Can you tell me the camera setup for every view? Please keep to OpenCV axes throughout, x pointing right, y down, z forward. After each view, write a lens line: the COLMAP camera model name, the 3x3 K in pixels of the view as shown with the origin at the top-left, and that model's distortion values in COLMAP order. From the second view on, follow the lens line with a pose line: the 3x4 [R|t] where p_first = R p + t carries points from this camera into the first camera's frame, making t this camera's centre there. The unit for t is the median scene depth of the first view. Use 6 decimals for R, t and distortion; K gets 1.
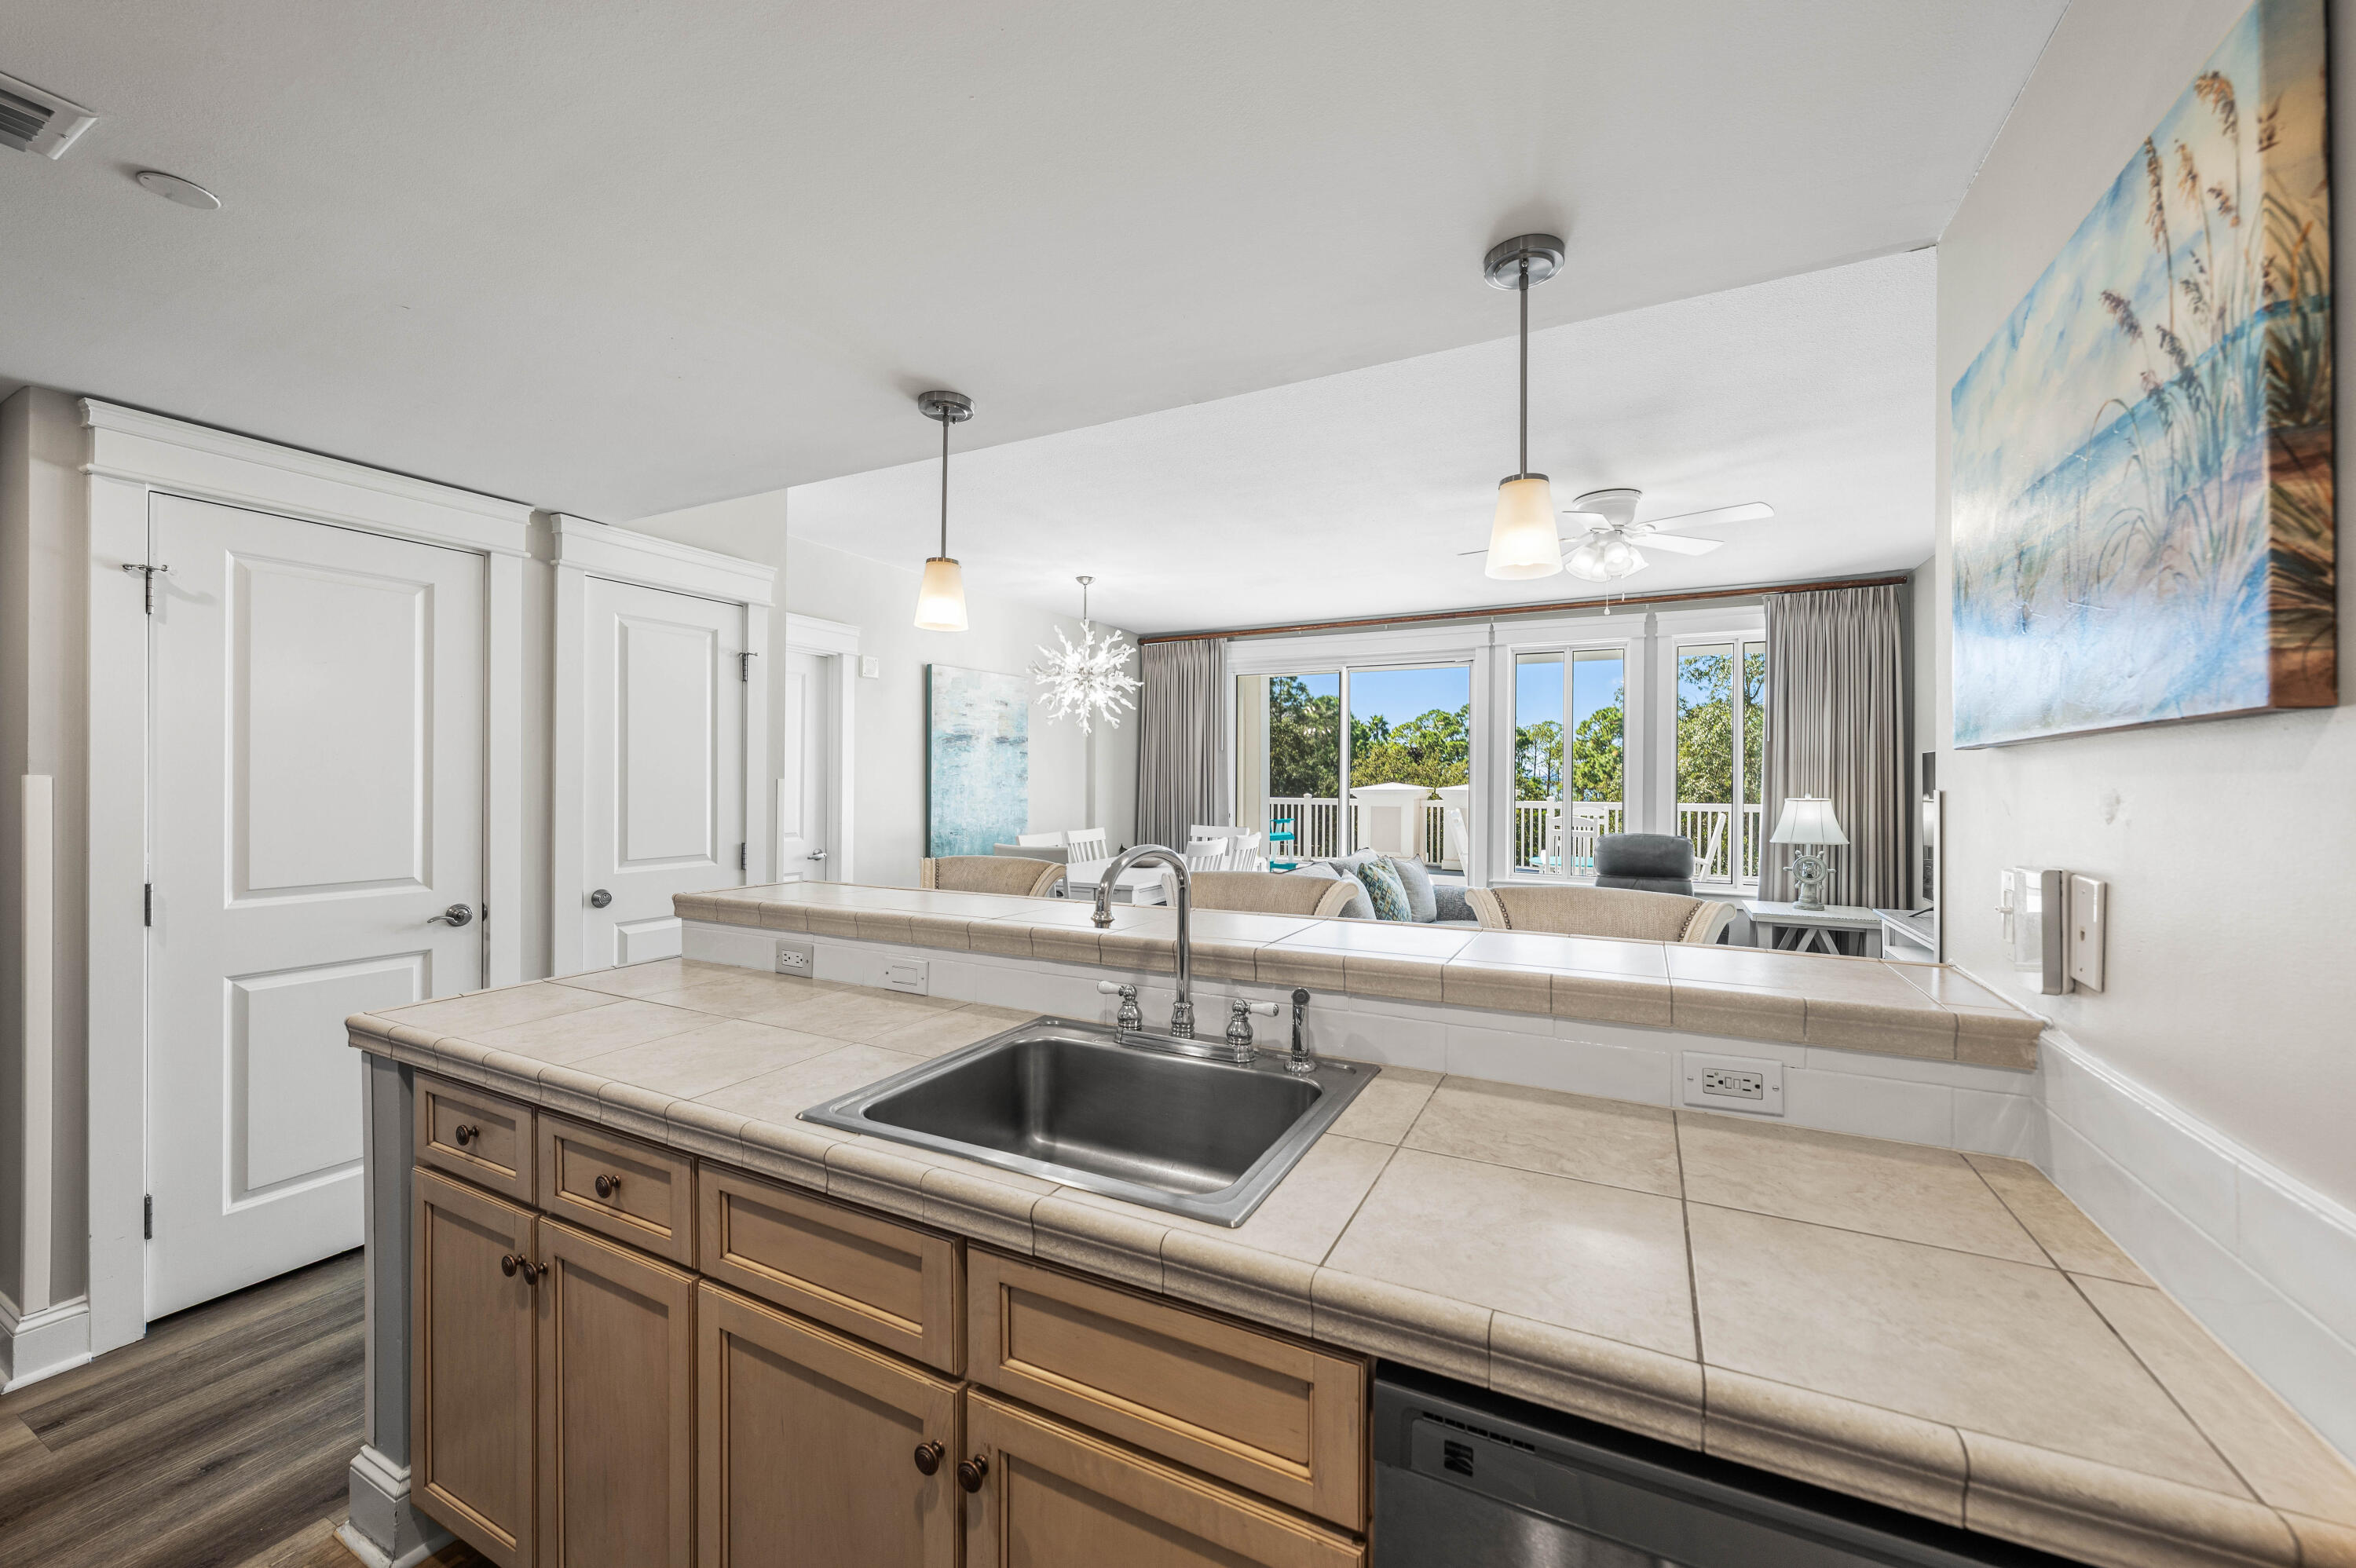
lens RADIAL K [[916.1, 0, 1182.4], [0, 916.1, 783.7], [0, 0, 1]] dist [-0.007724, 0.000595]
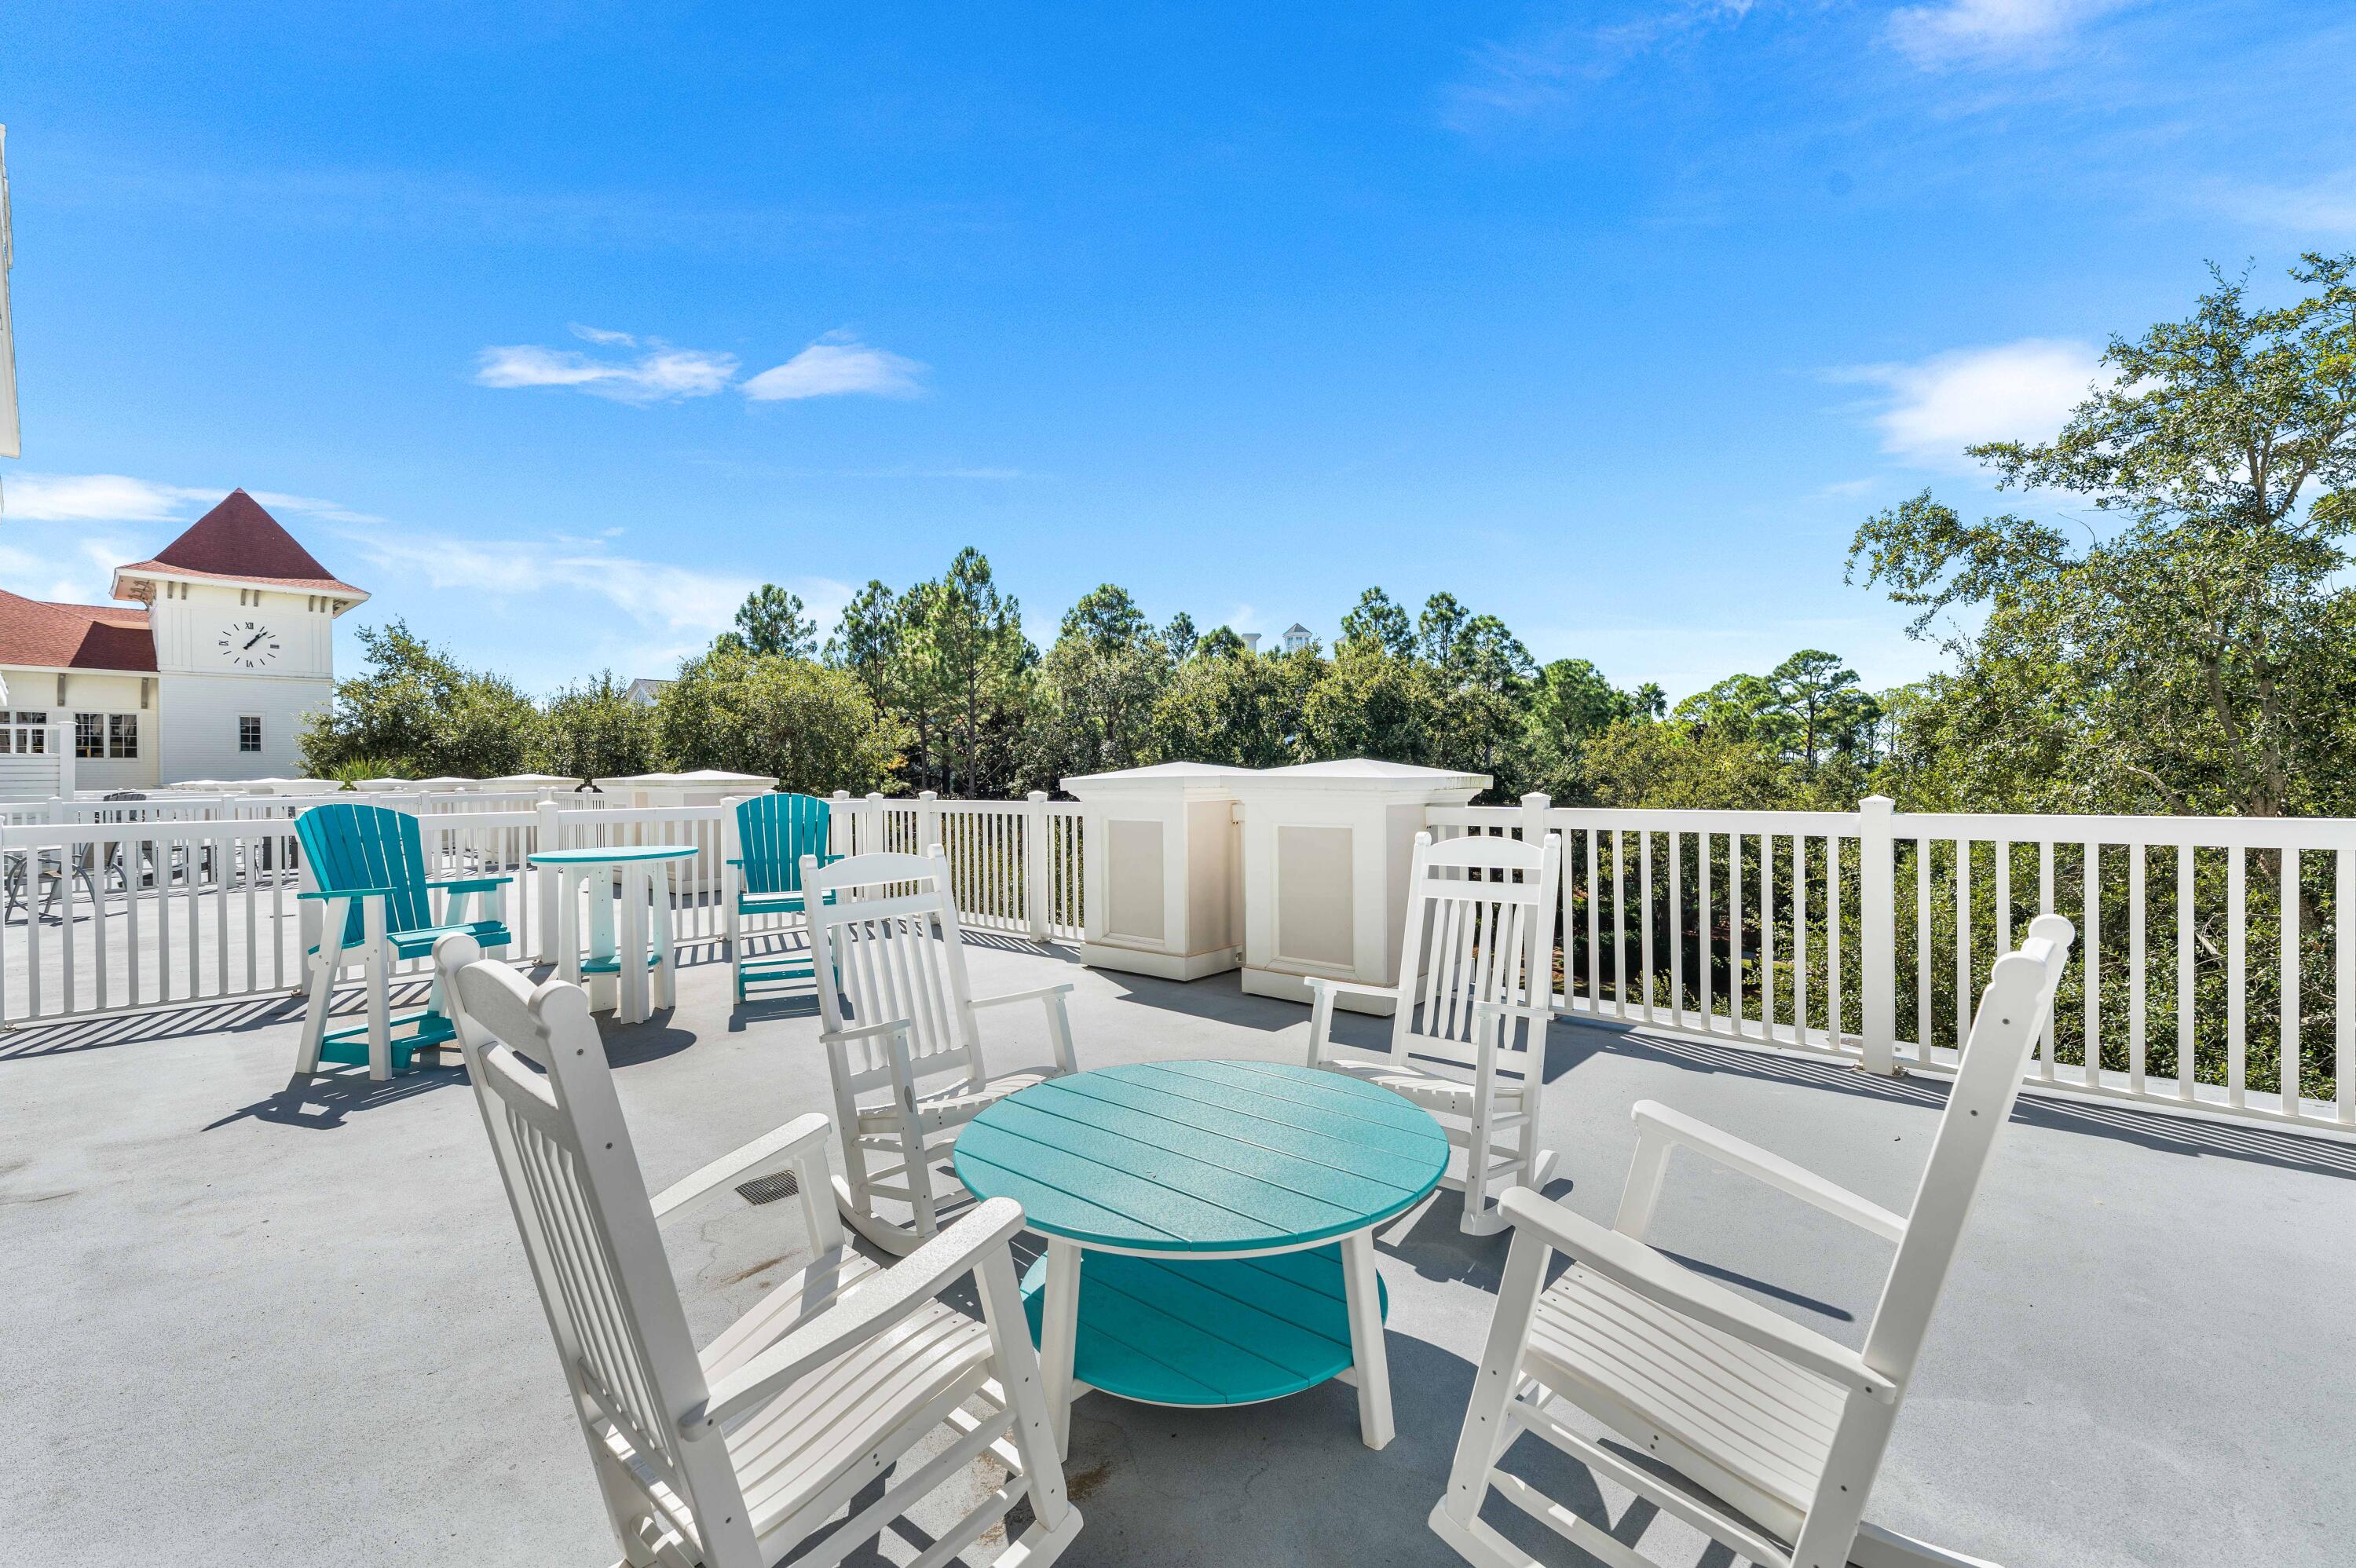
lens RADIAL K [[993.9, 0, 1210.1], [0, 993.9, 776.8], [0, 0, 1]] dist [-0.006025, -0.000140]
pose [[0.965826, -0.012456, -0.258893, 0.791126], [0.011502, 0.999920, -0.005196, 0.018575], [0.258937, 0.002041, 0.965892, 1.289601]]
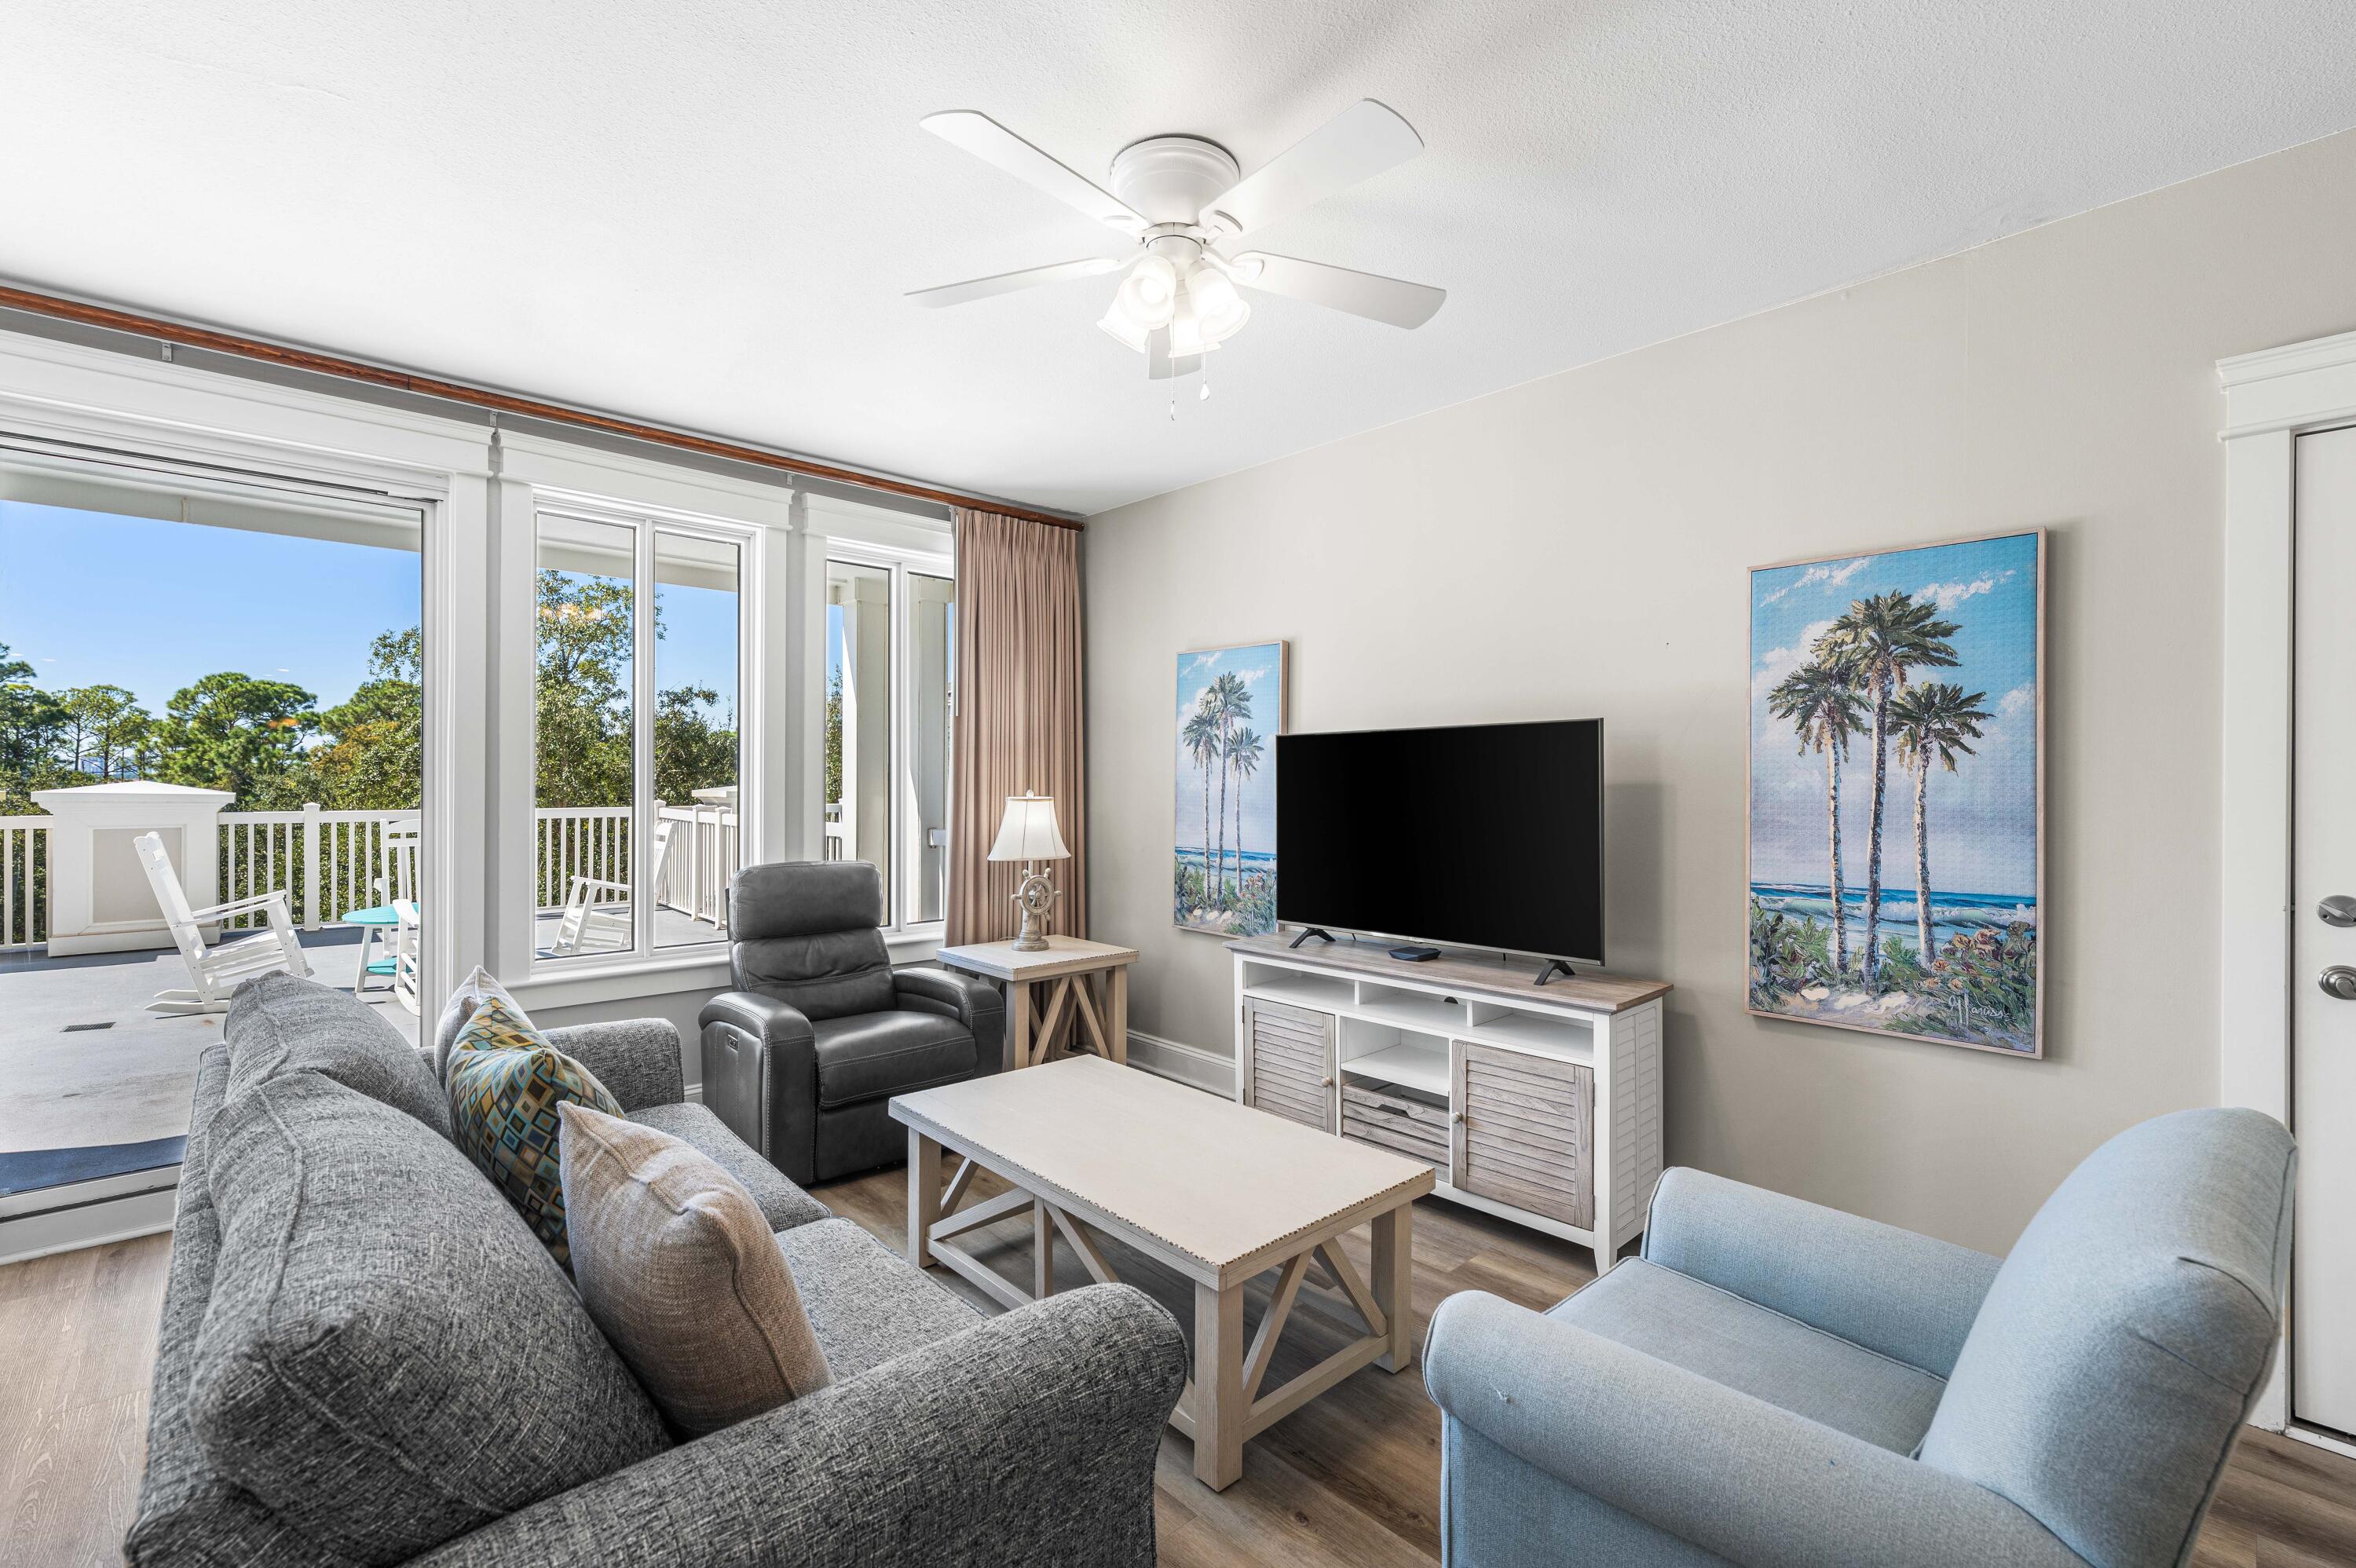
lens RADIAL K [[993.9, 0, 1189.9], [0, 993.9, 785.4], [0, 0, 1]] dist [-0.006025, -0.000140]
pose [[0.333129, -0.008378, 0.942844, -0.017497], [0.004464, 0.999963, 0.007308, 0.001721], [-0.942871, 0.001774, 0.333154, 0.531139]]
